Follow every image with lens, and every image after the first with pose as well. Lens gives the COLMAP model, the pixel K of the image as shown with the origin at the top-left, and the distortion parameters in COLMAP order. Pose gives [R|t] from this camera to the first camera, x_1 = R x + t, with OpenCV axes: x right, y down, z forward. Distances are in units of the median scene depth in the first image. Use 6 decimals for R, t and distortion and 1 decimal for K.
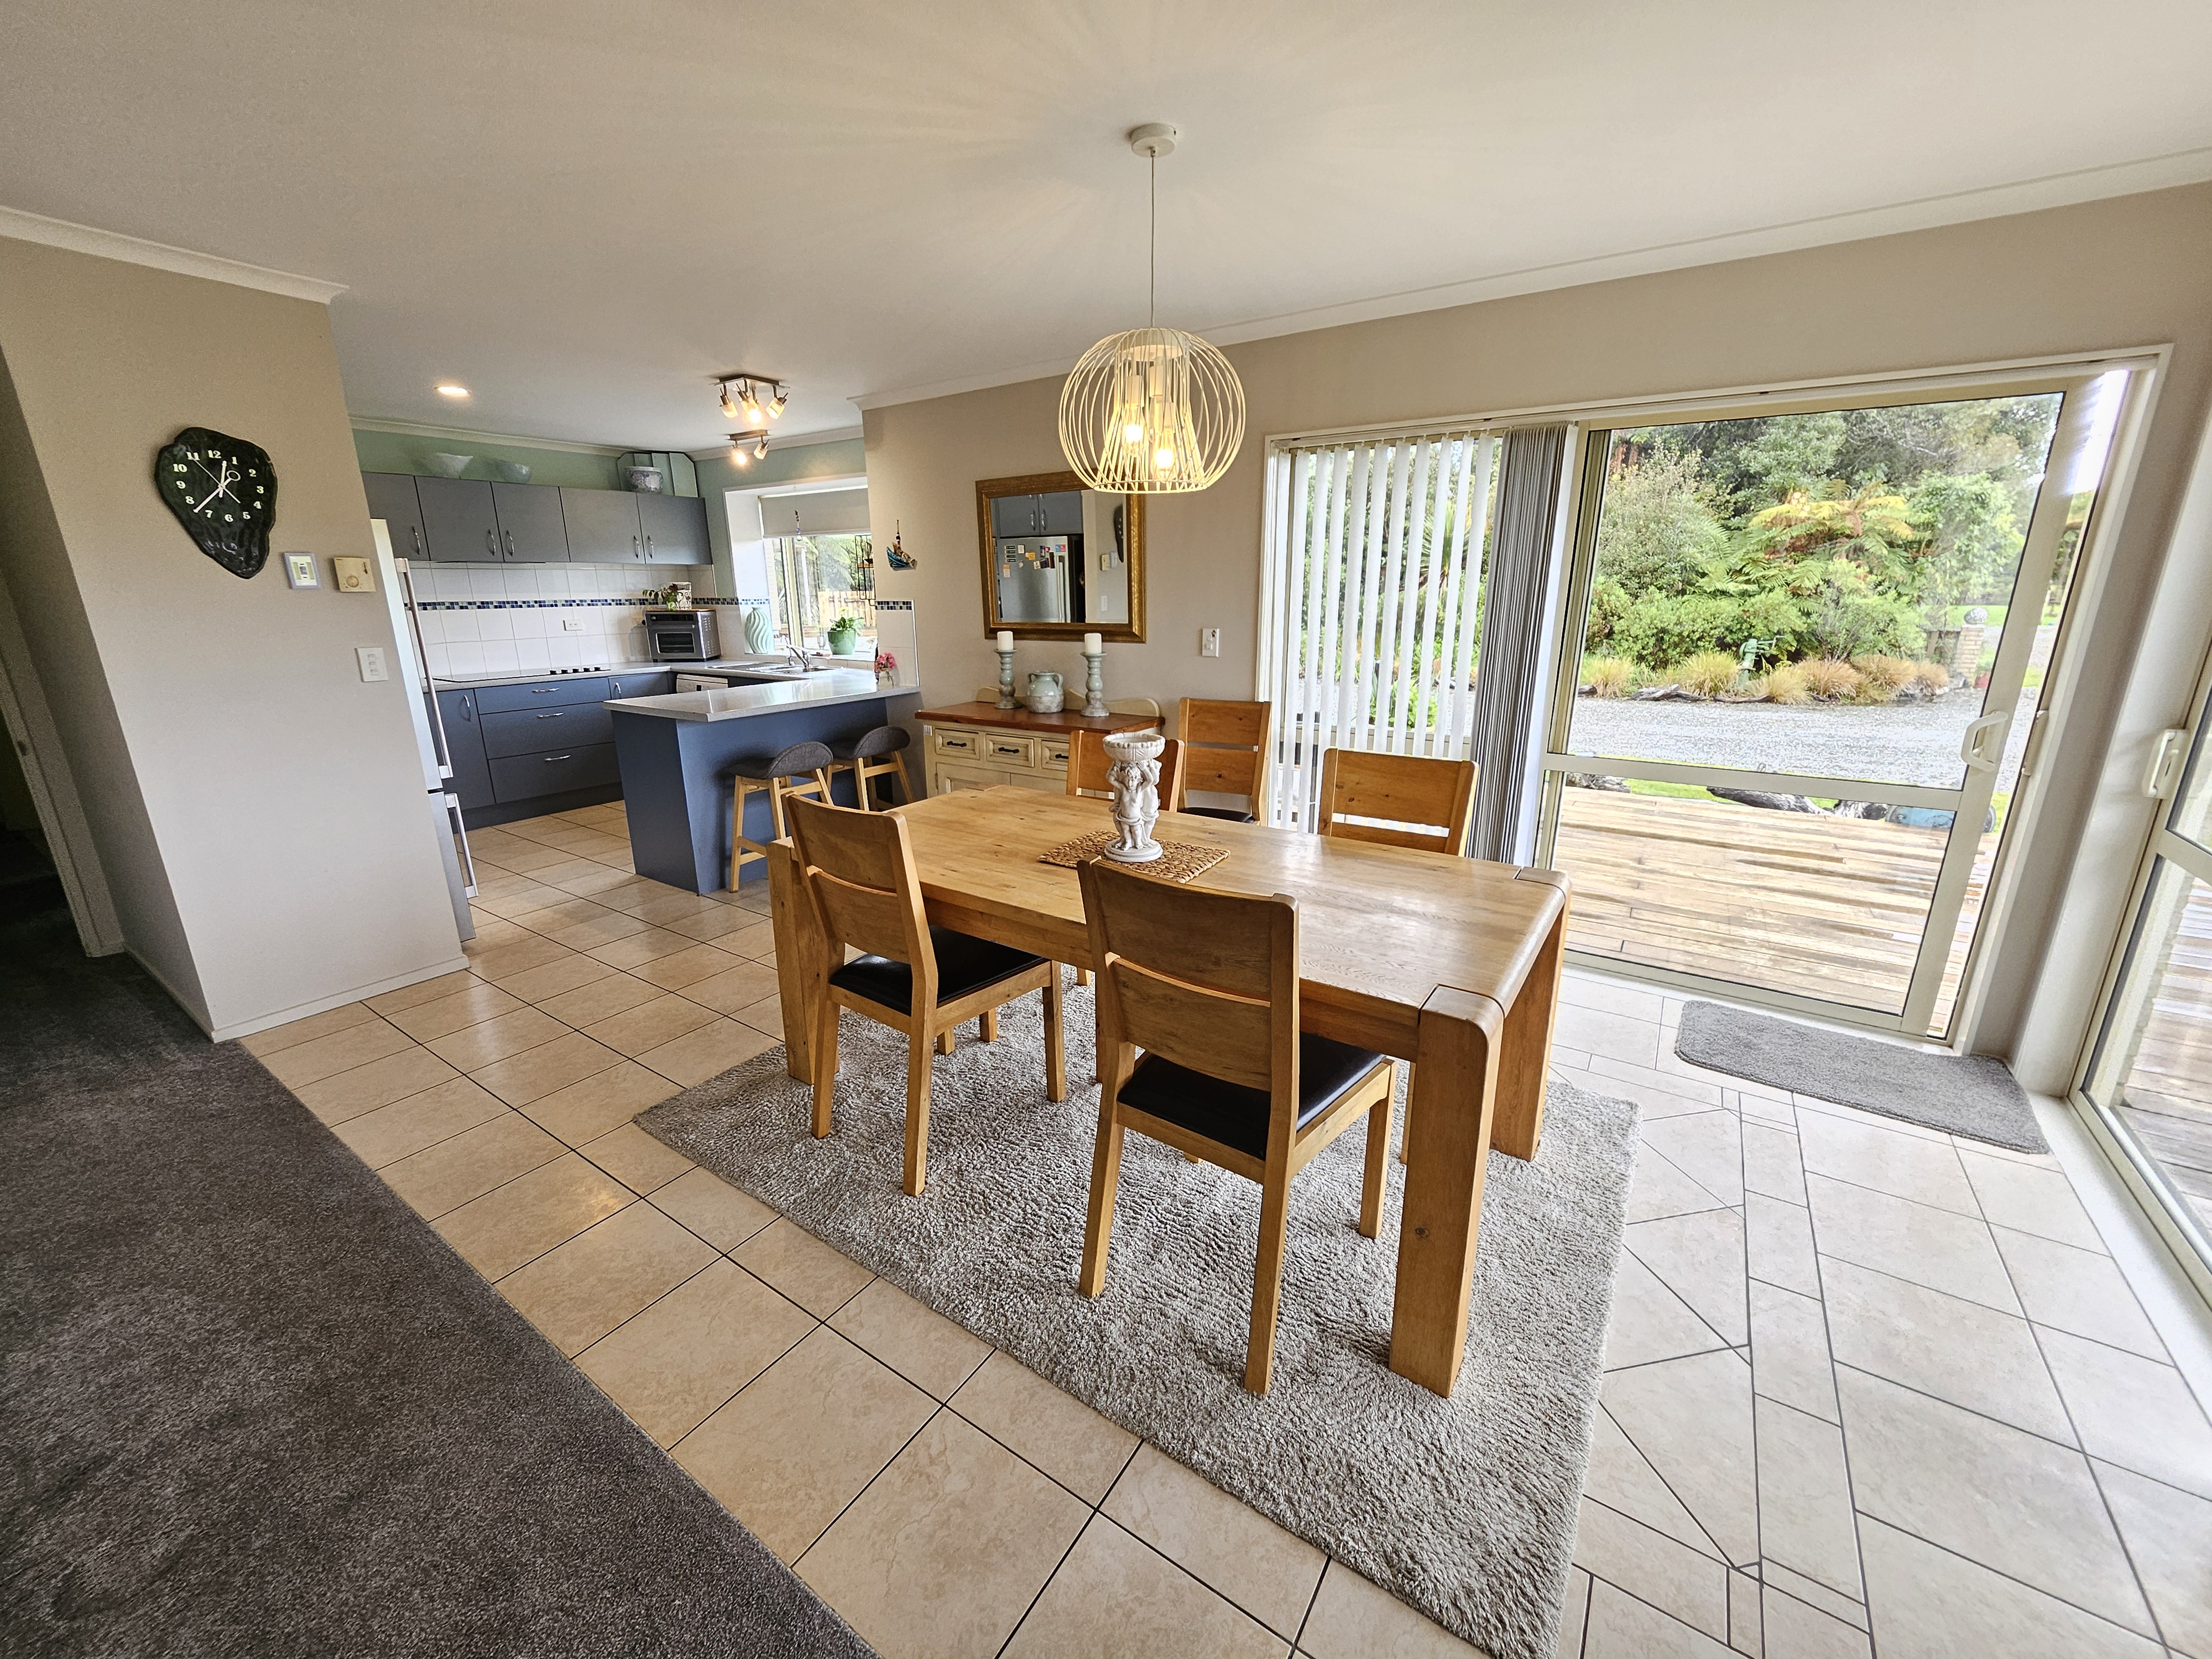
lens RADIAL K [[872.3, 0, 1097.1], [0, 872.3, 828.4], [0, 0, 1]] dist [-0.000260, 0.000451]
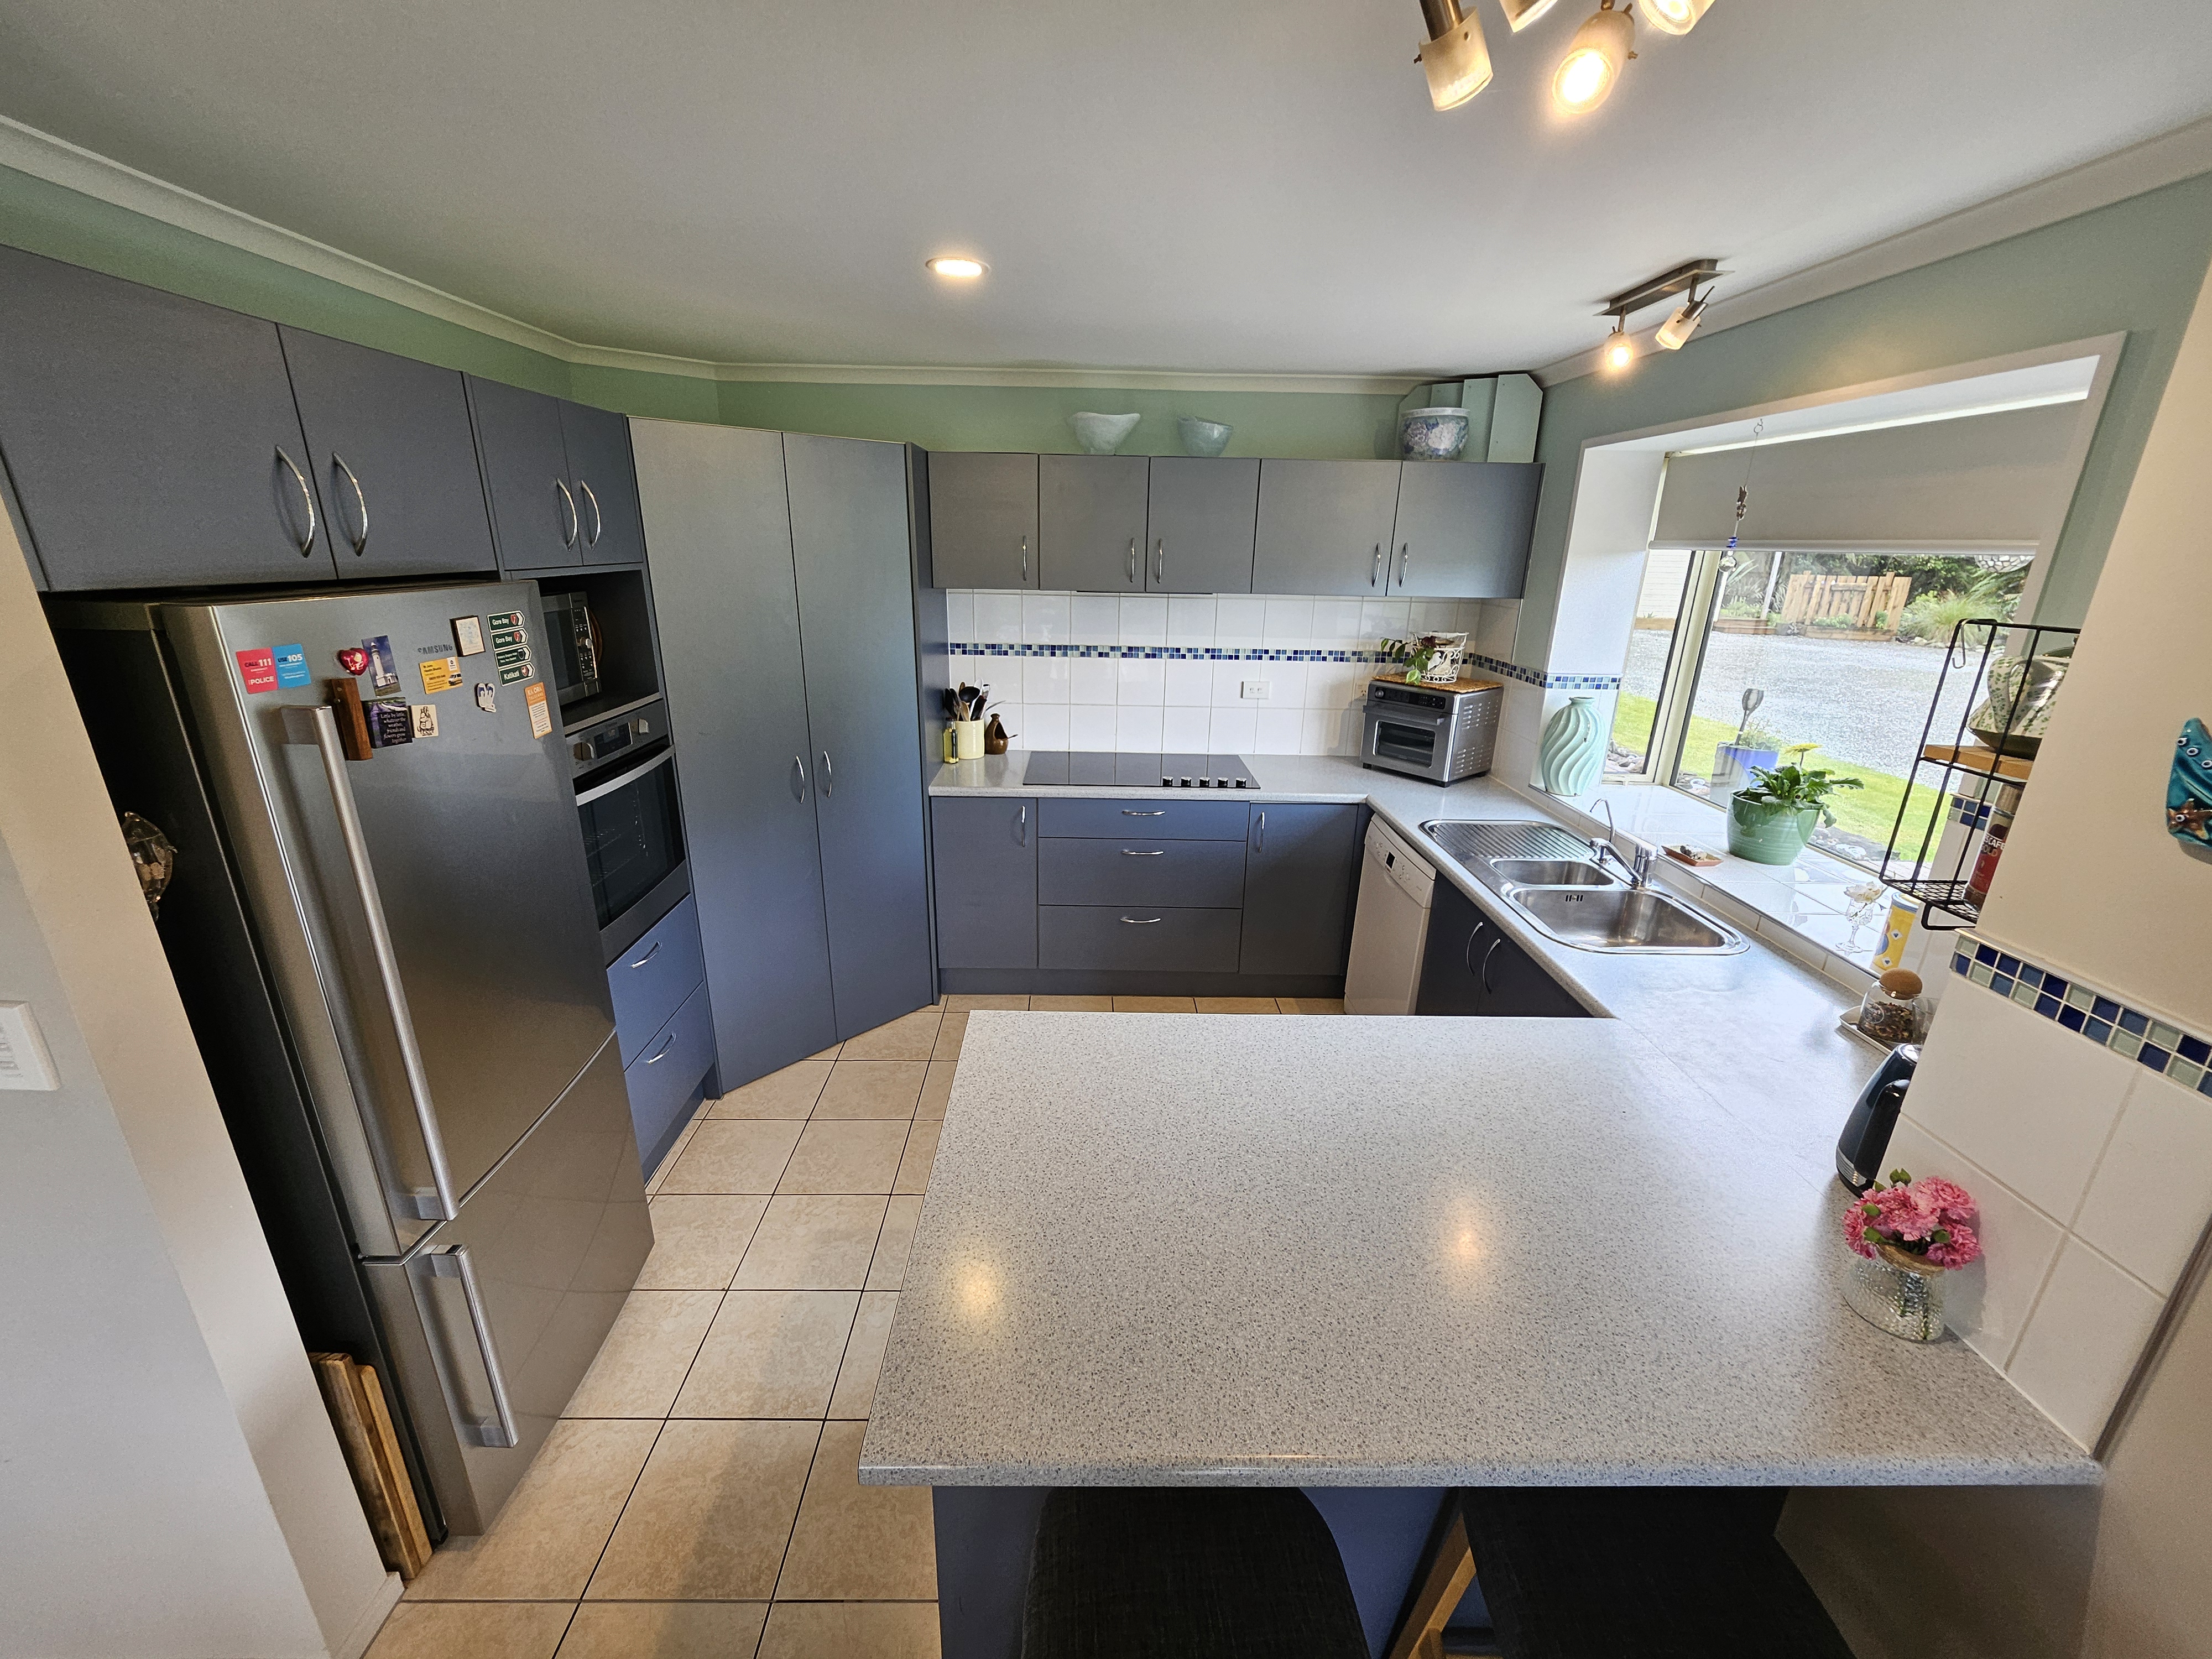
lens RADIAL K [[872.3, 0, 1094.6], [0, 872.3, 822.0], [0, 0, 1]] dist [-0.000260, 0.000451]
pose [[0.568846, 0.267458, -0.777740, -0.167333], [-0.244547, 0.957880, 0.150543, -0.206246], [0.785246, 0.104558, 0.610292, 0.545589]]
